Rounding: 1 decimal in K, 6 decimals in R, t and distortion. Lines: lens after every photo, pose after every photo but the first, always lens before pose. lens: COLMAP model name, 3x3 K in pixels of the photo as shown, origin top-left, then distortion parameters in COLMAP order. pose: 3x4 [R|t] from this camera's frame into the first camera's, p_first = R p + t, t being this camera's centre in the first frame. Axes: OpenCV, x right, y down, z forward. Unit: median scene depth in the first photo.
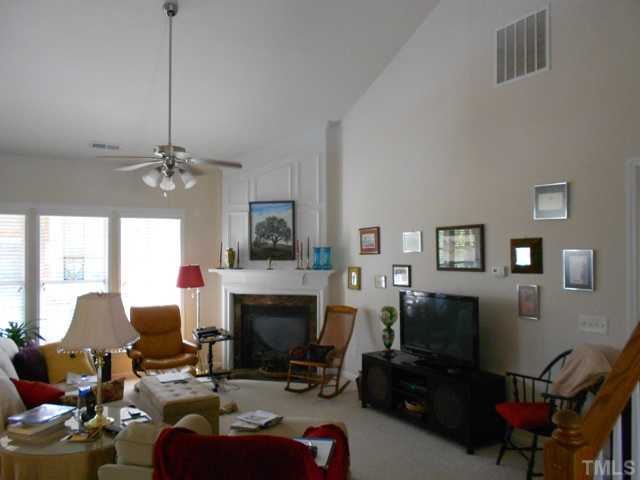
lens RADIAL K [[489.8, 0, 319.3], [0, 489.8, 240.3], [0, 0, 1]] dist [-0.008090, -0.001630]
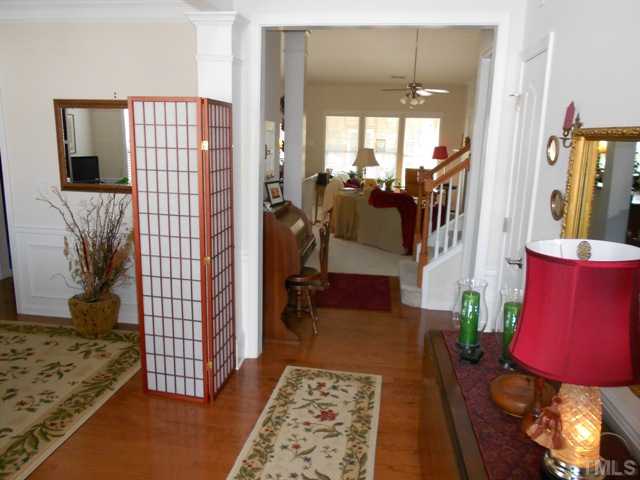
lens RADIAL K [[489.8, 0, 319.1], [0, 489.8, 239.3], [0, 0, 1]] dist [-0.008090, -0.001630]
pose [[0.788816, 0.140612, -0.598329, 0.503674], [-0.015423, 0.977701, 0.209434, 0.018610], [0.614436, -0.155977, 0.773395, -0.675356]]
